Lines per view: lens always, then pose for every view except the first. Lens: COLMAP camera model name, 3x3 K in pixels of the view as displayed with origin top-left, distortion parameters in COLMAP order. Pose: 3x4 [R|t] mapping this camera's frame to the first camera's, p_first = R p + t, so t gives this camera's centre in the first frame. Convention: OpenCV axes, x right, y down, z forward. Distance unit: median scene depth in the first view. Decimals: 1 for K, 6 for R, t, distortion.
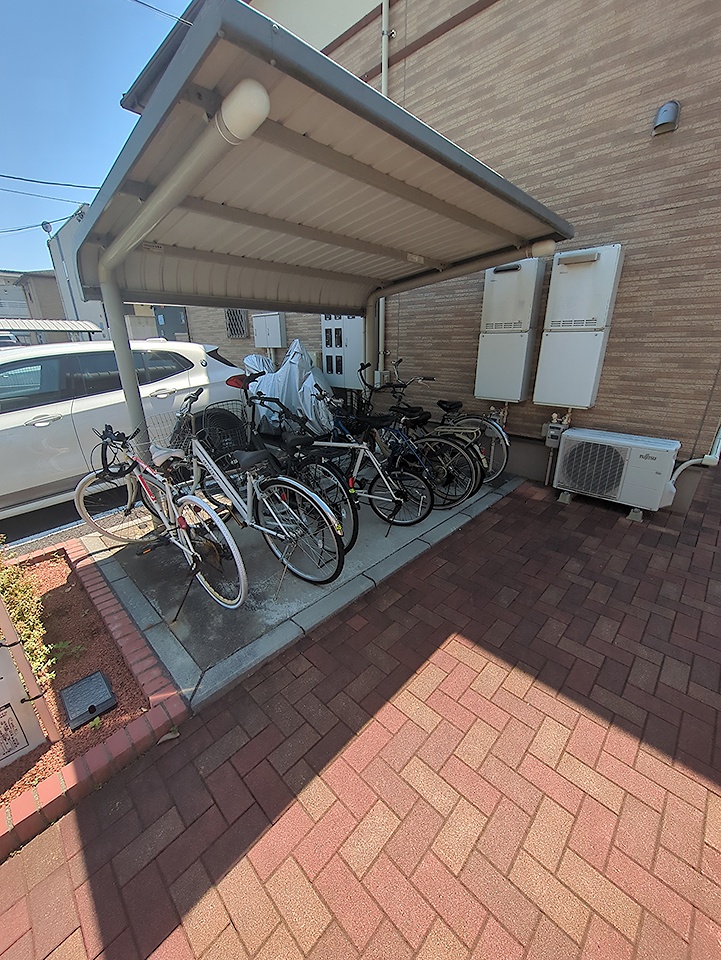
lens RADIAL K [[379.7, 0, 365.2], [0, 379.7, 483.0], [0, 0, 1]] dist [-0.001718, 0.001696]
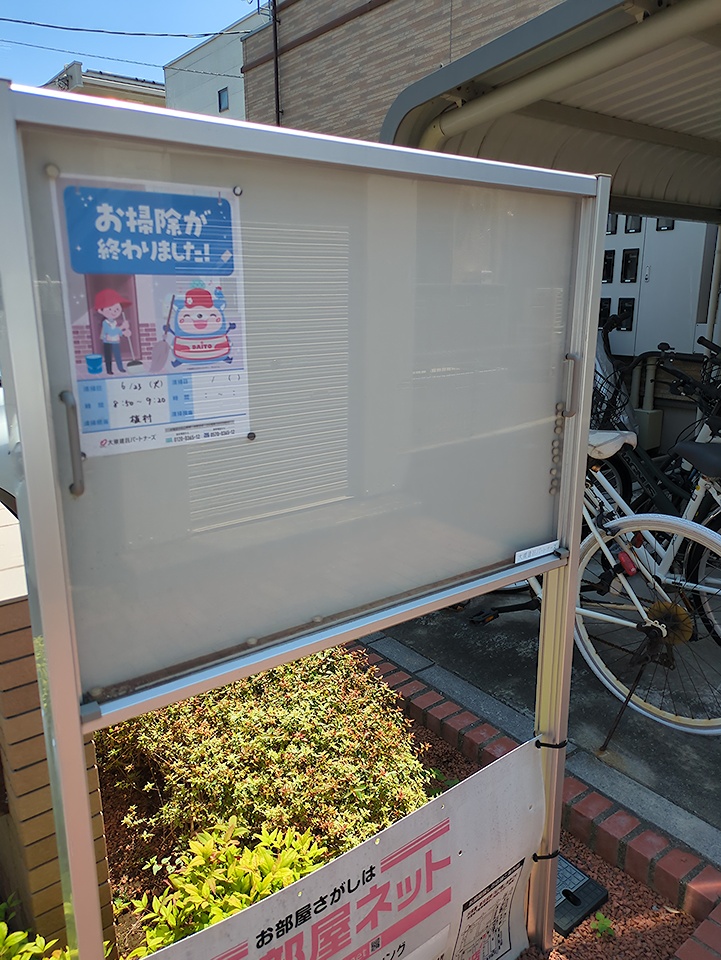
lens RADIAL K [[707.0, 0, 366.4], [0, 707.0, 467.7], [0, 0, 1]] dist [0.046584, -0.016143]
pose [[0.987440, 0.043523, -0.151881, -0.439271], [-0.060211, 0.992427, -0.107070, 0.061320], [0.146071, 0.114870, 0.982582, -0.049825]]
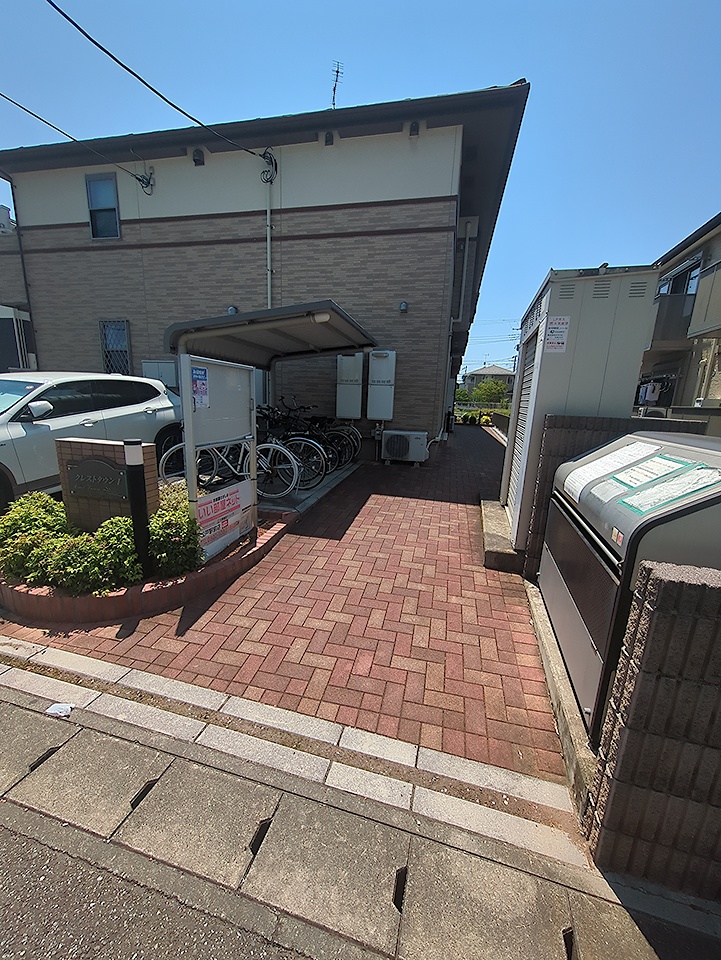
lens RADIAL K [[379.7, 0, 358.1], [0, 379.7, 479.1], [0, 0, 1]] dist [-0.001718, 0.001696]
pose [[0.862418, -0.065618, 0.501925, -0.690729], [0.135315, 0.985363, -0.103680, 0.336803], [-0.487775, 0.157334, 0.858674, -0.718028]]
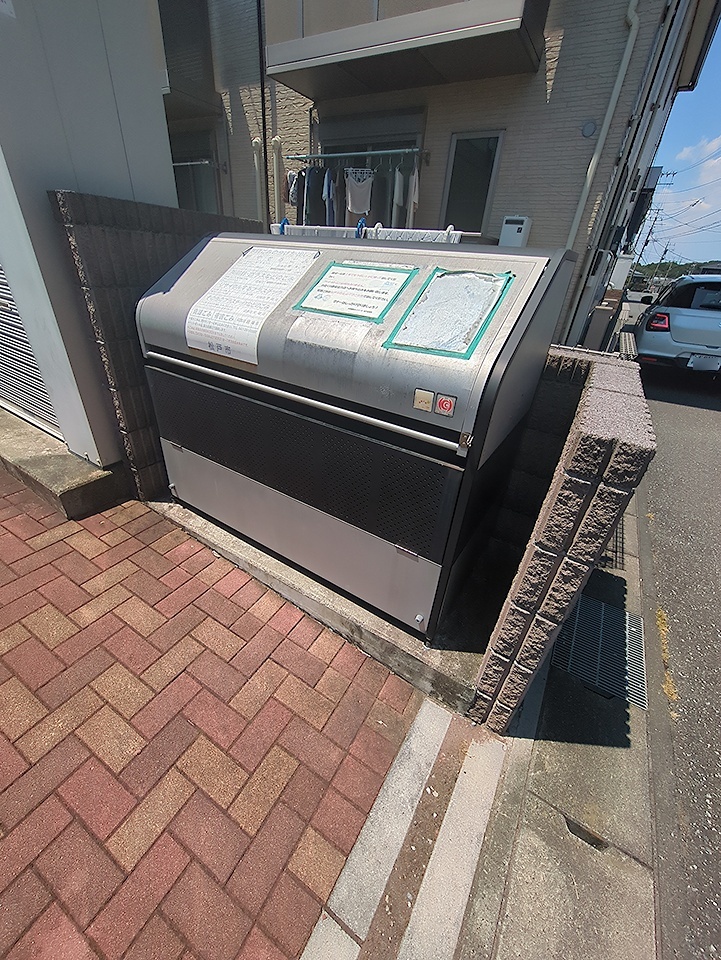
lens RADIAL K [[379.7, 0, 356.3], [0, 379.7, 483.6], [0, 0, 1]] dist [-0.001718, 0.001696]
pose [[-0.243459, -0.507342, 0.826639, -0.459840], [0.274359, 0.781451, 0.560412, 0.265467], [-0.930298, 0.363233, -0.051057, -0.373876]]
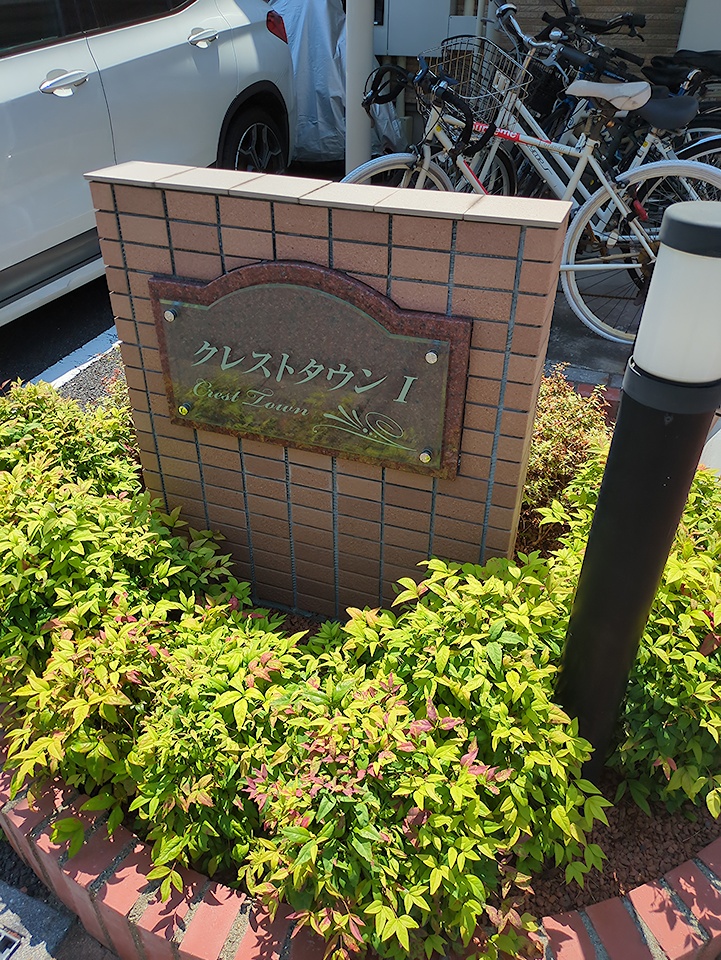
lens RADIAL K [[707.0, 0, 370.9], [0, 707.0, 474.3], [0, 0, 1]] dist [0.046584, -0.016143]
pose [[0.917310, -0.196391, 0.346370, -0.884066], [0.118042, 0.964925, 0.234492, 0.123690], [-0.380273, -0.174216, 0.908318, 0.000836]]
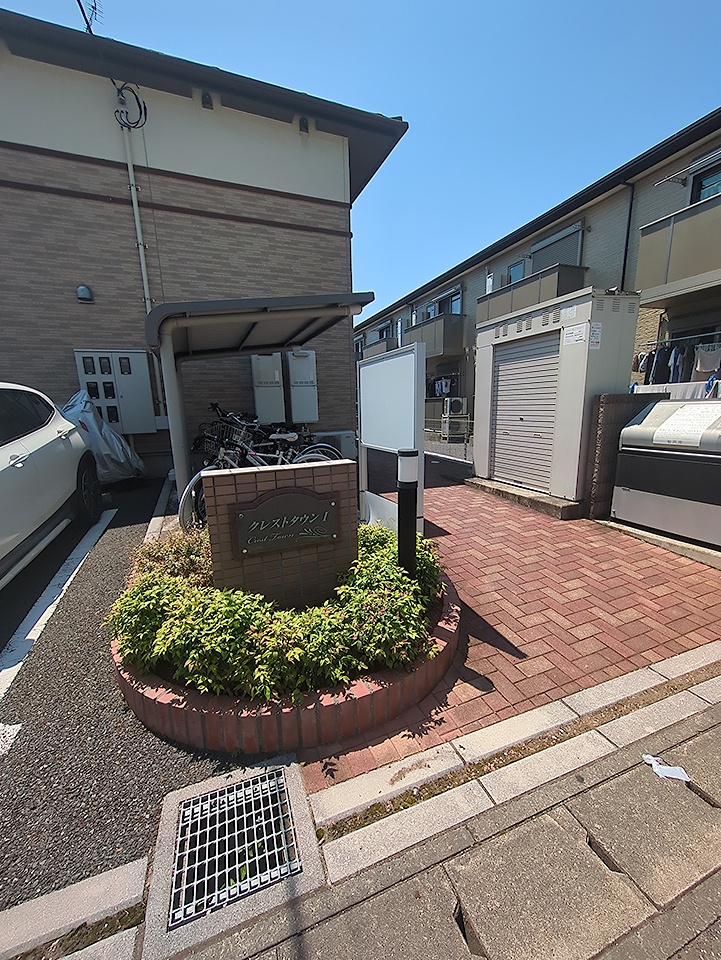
lens RADIAL K [[379.7, 0, 354.1], [0, 379.7, 481.3], [0, 0, 1]] dist [-0.001718, 0.001696]
pose [[0.409015, -0.185120, 0.893553, -1.287335], [0.343856, 0.938293, 0.036992, 0.105669], [-0.845263, 0.292123, 0.447431, -0.015006]]
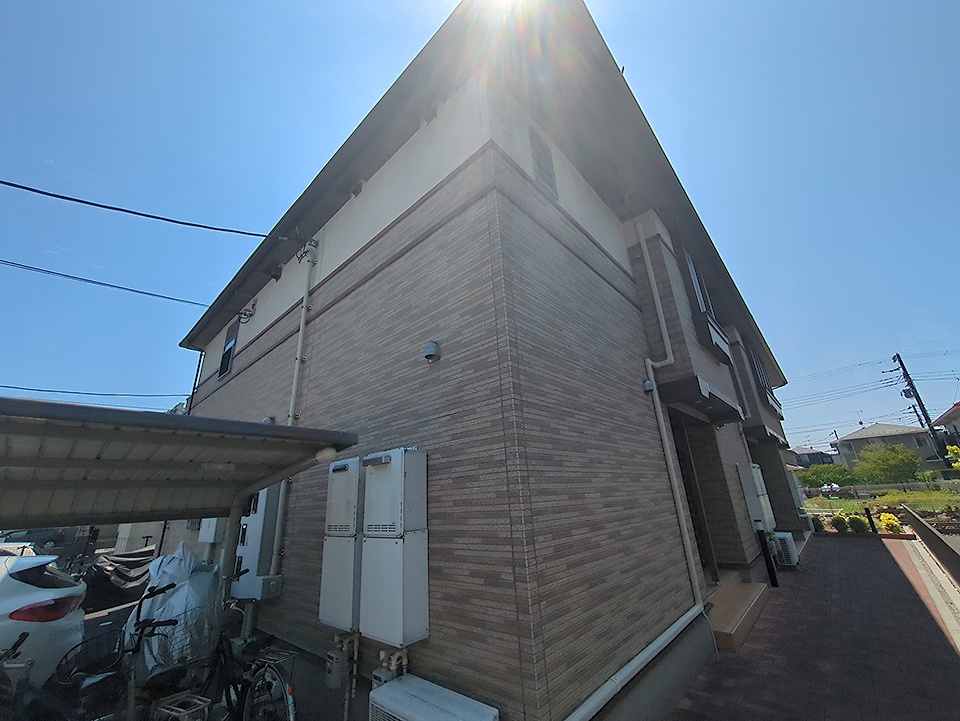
lens RADIAL K [[379.7, 0, 483.8], [0, 379.7, 363.9], [0, 0, 1]] dist [-0.001718, 0.001696]
pose [[0.998205, -0.035048, 0.048573, 0.736876], [0.058151, 0.761423, -0.645642, -0.134270], [-0.014356, 0.647308, 0.762094, 0.103289]]
